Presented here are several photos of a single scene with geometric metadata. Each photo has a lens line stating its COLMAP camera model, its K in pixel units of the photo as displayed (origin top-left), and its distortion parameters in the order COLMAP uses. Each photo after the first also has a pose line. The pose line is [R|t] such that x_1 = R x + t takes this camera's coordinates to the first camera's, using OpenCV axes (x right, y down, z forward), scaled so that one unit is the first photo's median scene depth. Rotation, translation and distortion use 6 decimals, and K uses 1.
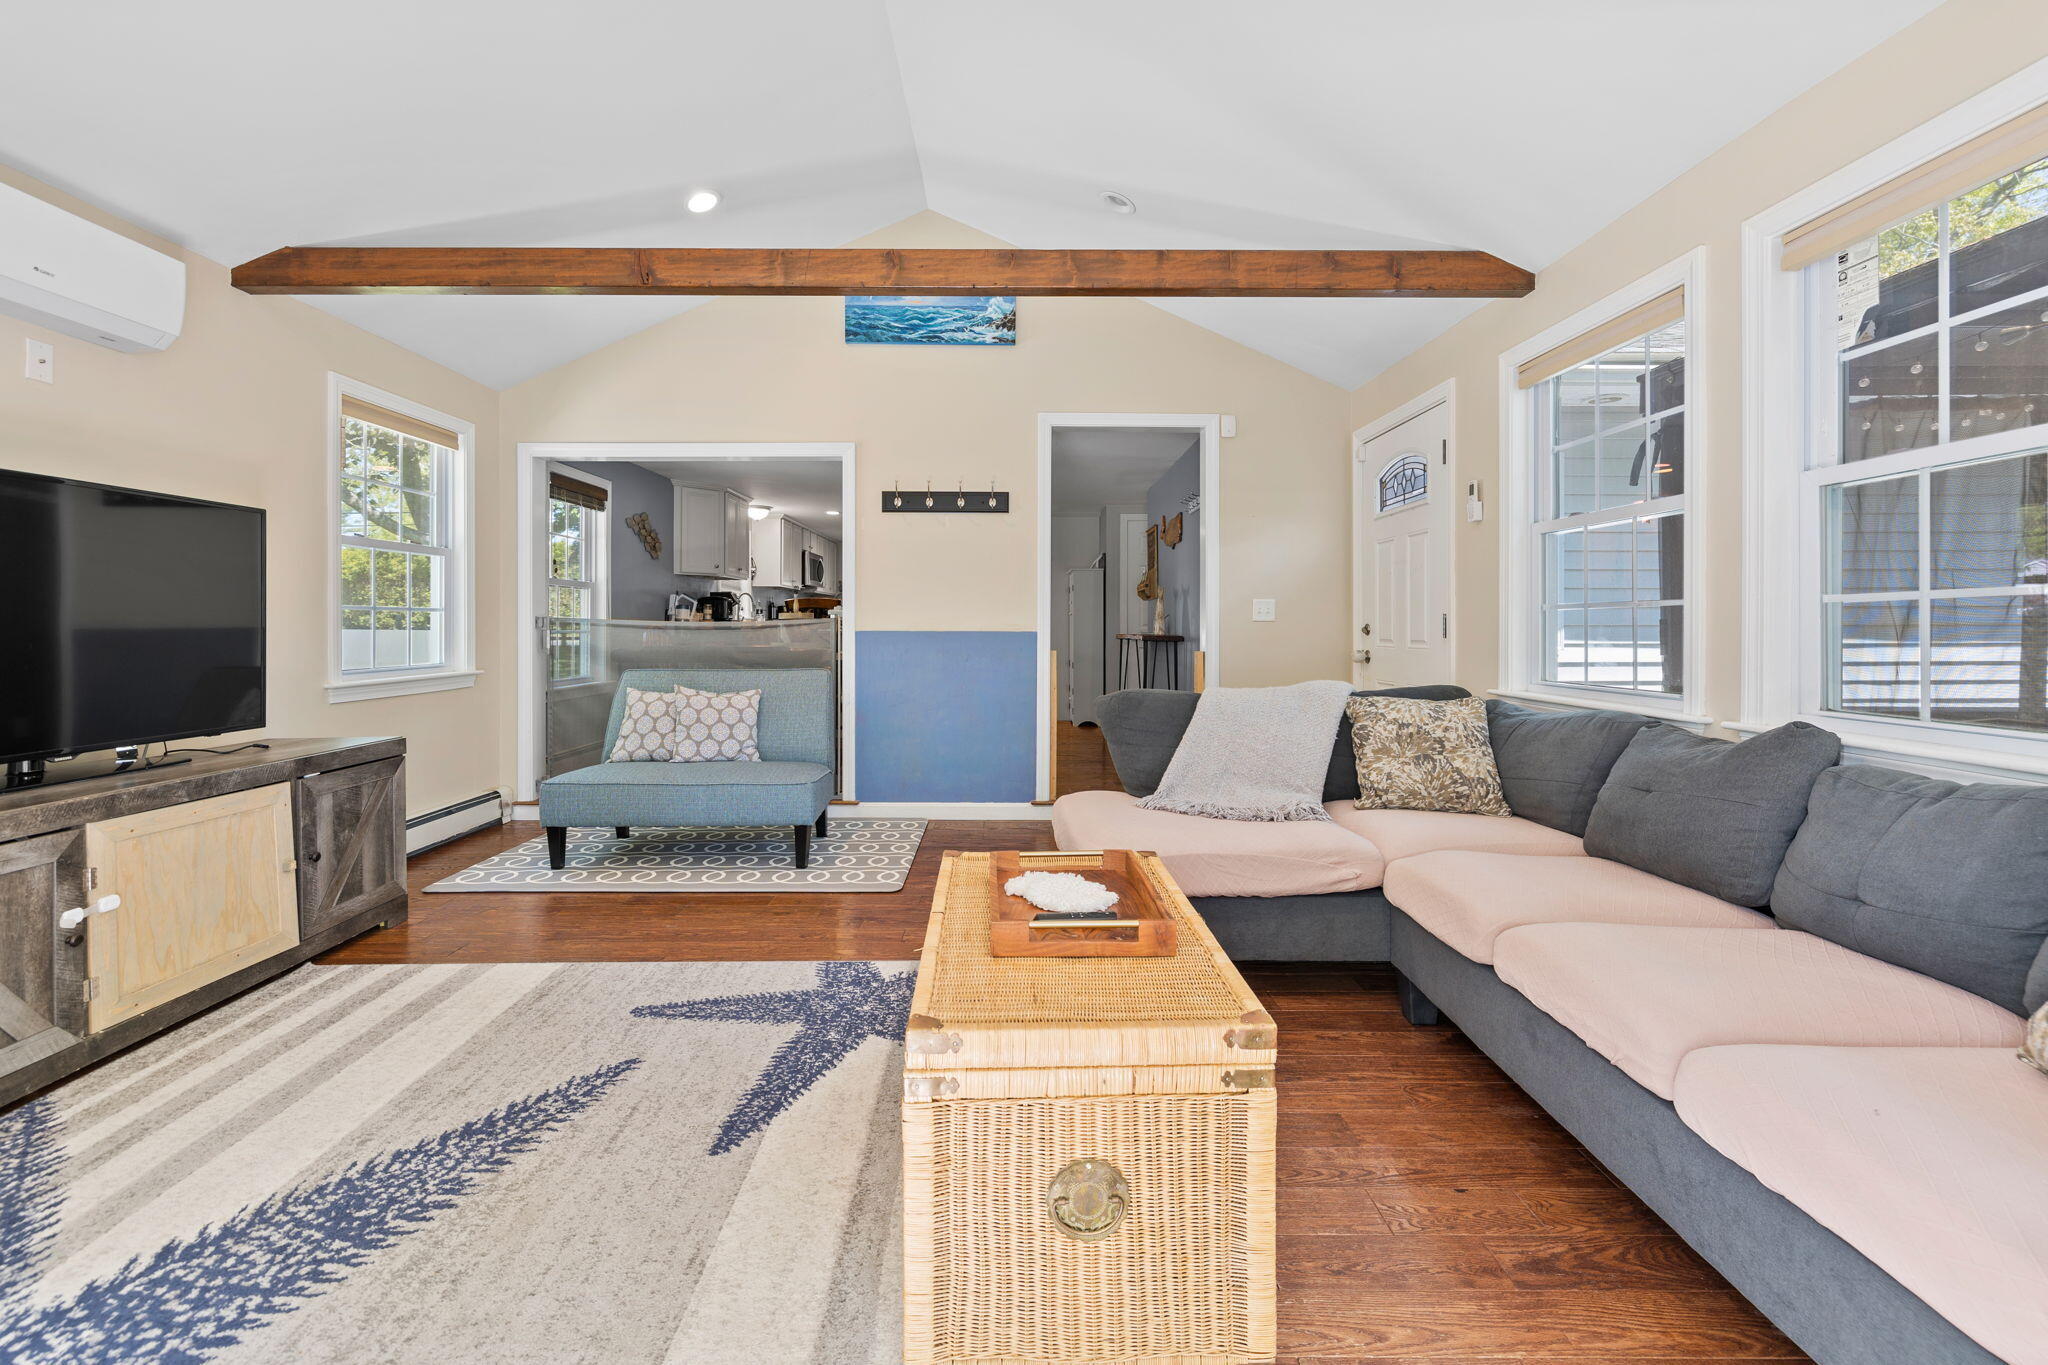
lens RADIAL K [[919.0, 0, 1035.3], [0, 919.0, 688.0], [0, 0, 1]] dist [-0.001236, -0.000104]
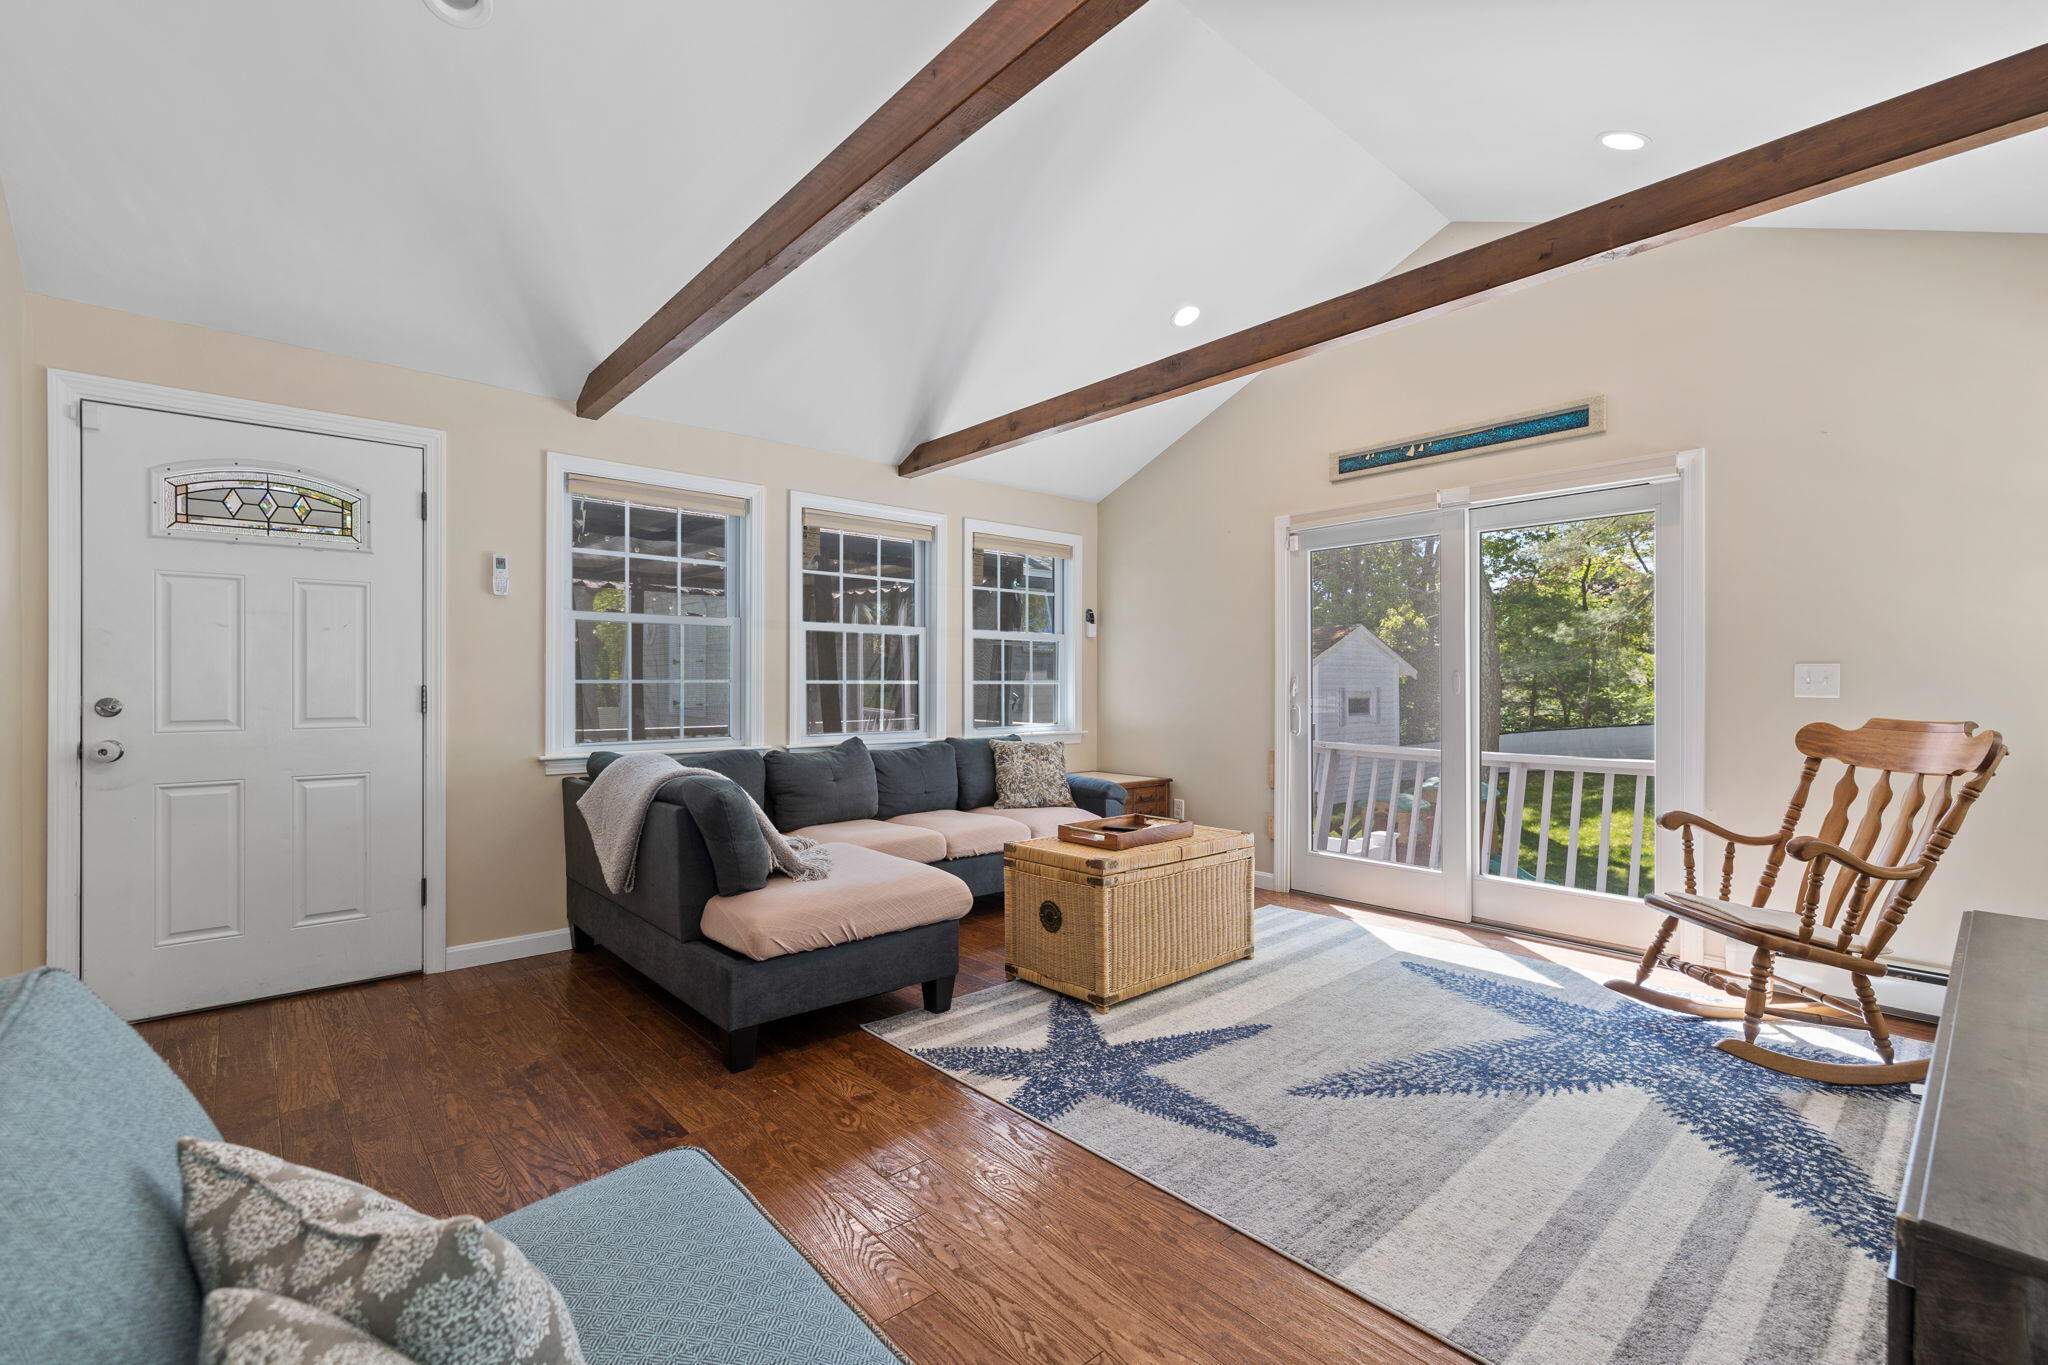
lens RADIAL K [[973.1, 0, 1024.0], [0, 973.1, 682.5], [0, 0, 1]] dist [0.001332, -0.000096]
pose [[-0.676378, -0.002743, 0.736549, -1.097520], [0.047159, 0.997780, 0.047023, -0.167564], [-0.735043, 0.066540, -0.674748, 2.024193]]
